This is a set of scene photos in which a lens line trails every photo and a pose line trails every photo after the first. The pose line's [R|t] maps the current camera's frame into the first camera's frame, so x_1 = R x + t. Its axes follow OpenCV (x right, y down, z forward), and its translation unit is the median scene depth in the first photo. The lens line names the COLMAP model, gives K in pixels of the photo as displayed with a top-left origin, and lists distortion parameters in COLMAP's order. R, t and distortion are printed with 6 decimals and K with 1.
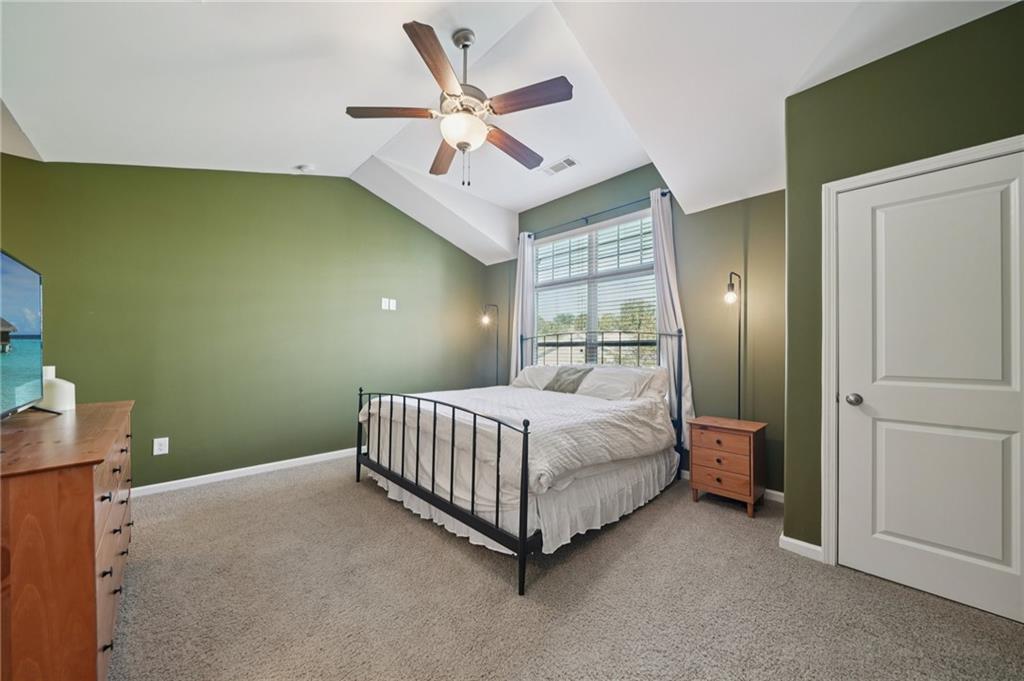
lens RADIAL K [[350.8, 0, 510.6], [0, 350.8, 347.7], [0, 0, 1]] dist [-0.001104, -0.000050]
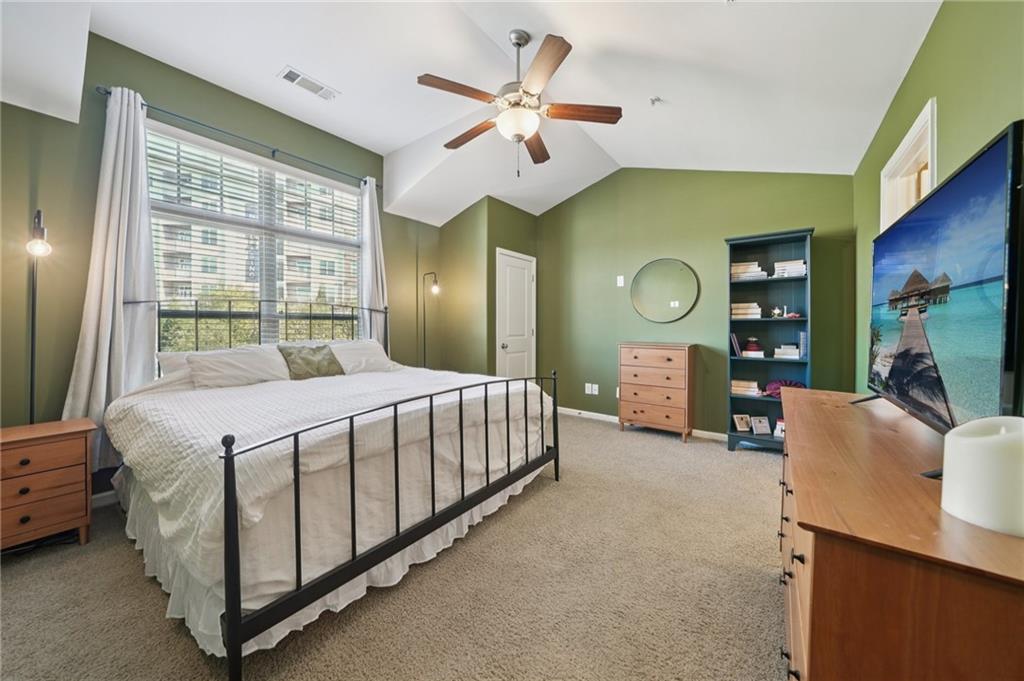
lens RADIAL K [[355.9, 0, 508.4], [0, 355.9, 335.7], [0, 0, 1]] dist [-0.002644, -0.000055]
pose [[-0.138728, -0.035606, 0.989690, -0.781490], [-0.011295, 0.999345, 0.034370, -0.000407], [-0.990266, -0.006411, -0.139039, 0.752717]]
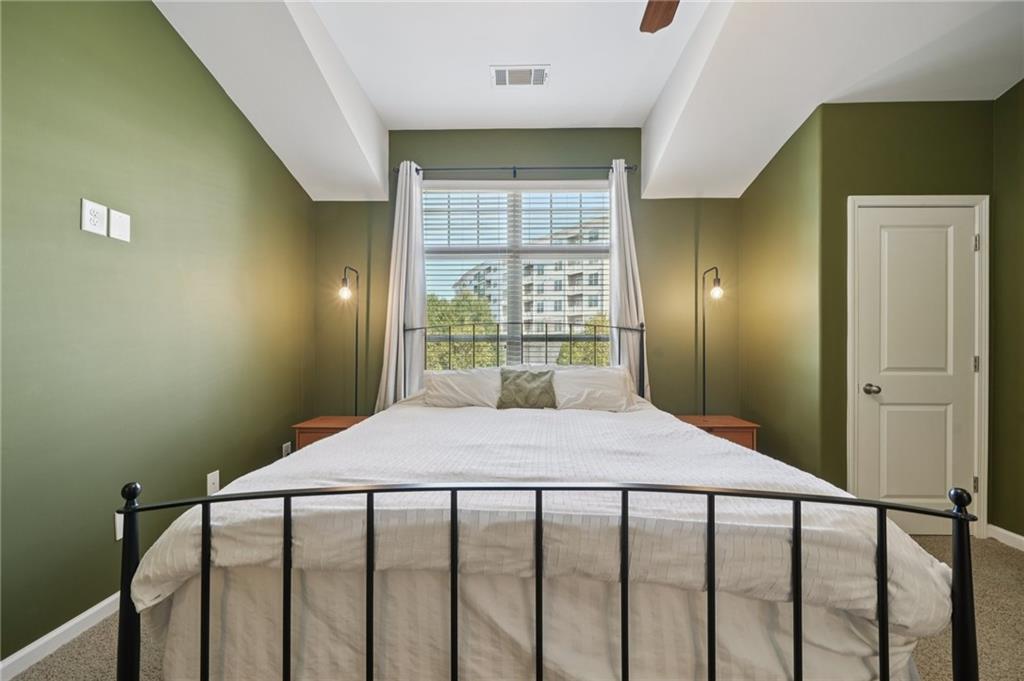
lens RADIAL K [[352.9, 0, 512.9], [0, 352.9, 349.9], [0, 0, 1]] dist [-0.003199, 0.000204]
pose [[0.715680, -0.009001, 0.698370, -0.393357], [-0.003158, 0.999865, 0.016124, 0.002071], [-0.698421, -0.013745, 0.715555, 0.577747]]
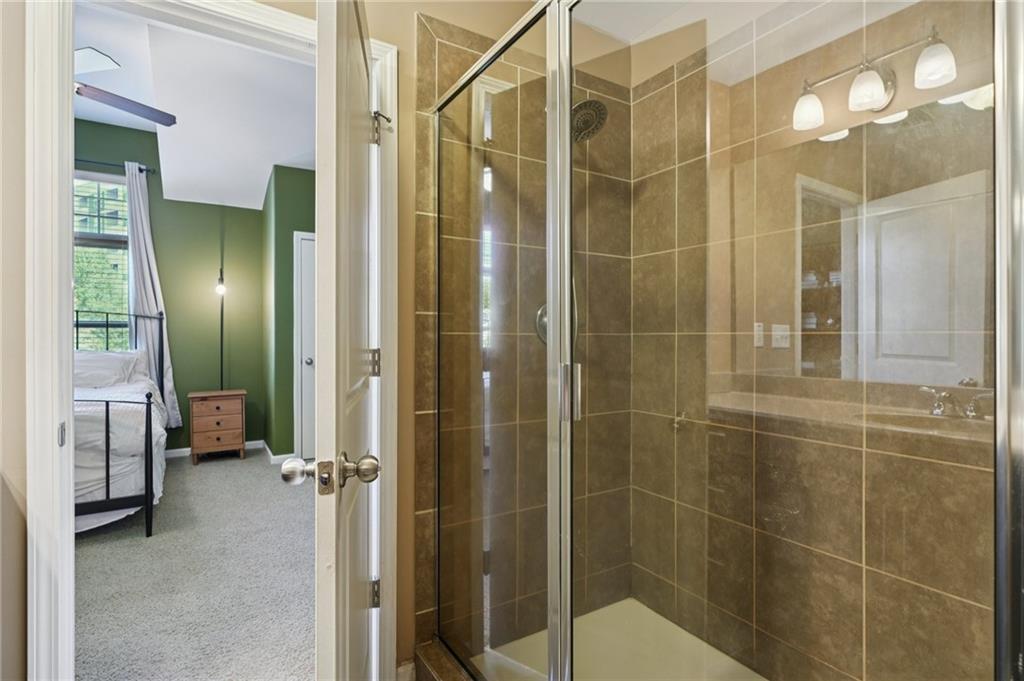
lens RADIAL K [[499.6, 0, 512.0], [0, 499.6, 340.5], [0, 0, 1]] dist [0.004438, 0.000377]
pose [[0.206065, -0.014993, 0.978423, -0.721072], [-0.011104, 0.999782, 0.017659, -0.007334], [-0.978475, -0.014504, 0.205854, -0.288164]]
